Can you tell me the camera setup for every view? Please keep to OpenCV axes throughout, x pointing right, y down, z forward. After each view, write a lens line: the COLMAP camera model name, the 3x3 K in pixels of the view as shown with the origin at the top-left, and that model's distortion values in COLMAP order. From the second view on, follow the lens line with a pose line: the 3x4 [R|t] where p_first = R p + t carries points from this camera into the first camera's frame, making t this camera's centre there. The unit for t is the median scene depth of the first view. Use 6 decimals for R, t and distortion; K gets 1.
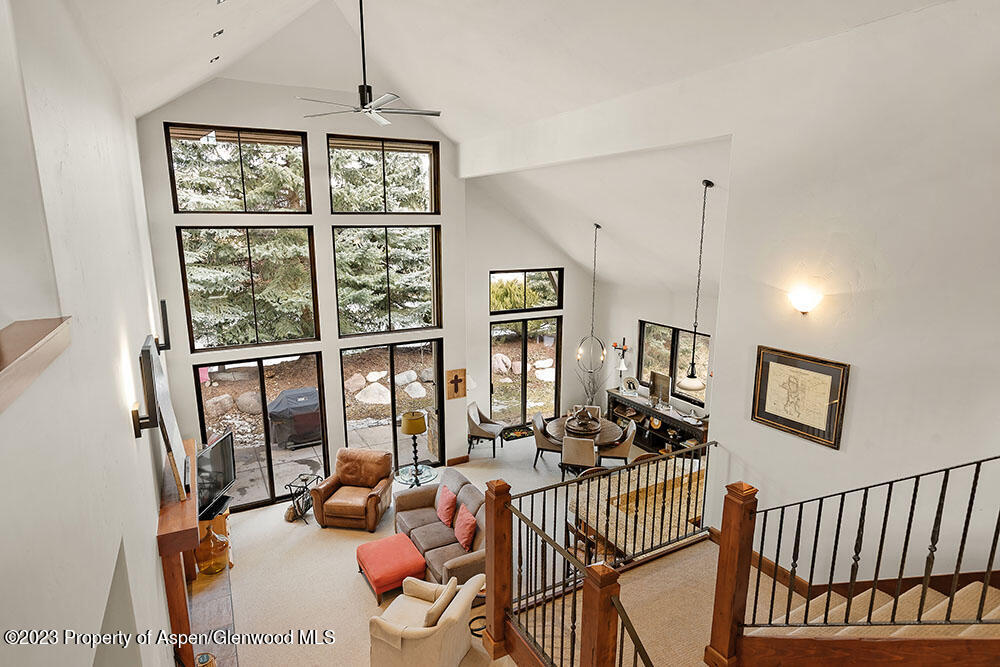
lens RADIAL K [[549.0, 0, 499.9], [0, 549.0, 336.9], [0, 0, 1]] dist [-0.005520, 0.000284]
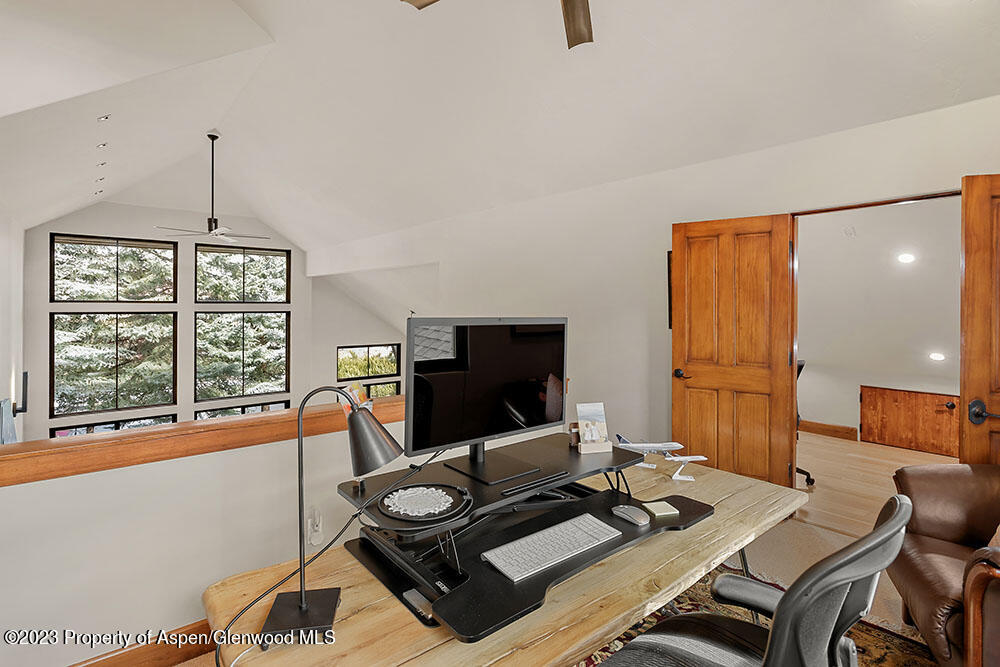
lens RADIAL K [[486.9, 0, 498.7], [0, 486.9, 305.4], [0, 0, 1]] dist [-0.001423, 0.000295]
pose [[0.980824, 0.005699, 0.194810, 0.120083], [0.033921, 0.979323, -0.199437, 0.022969], [-0.191919, 0.202221, 0.960351, -0.160361]]
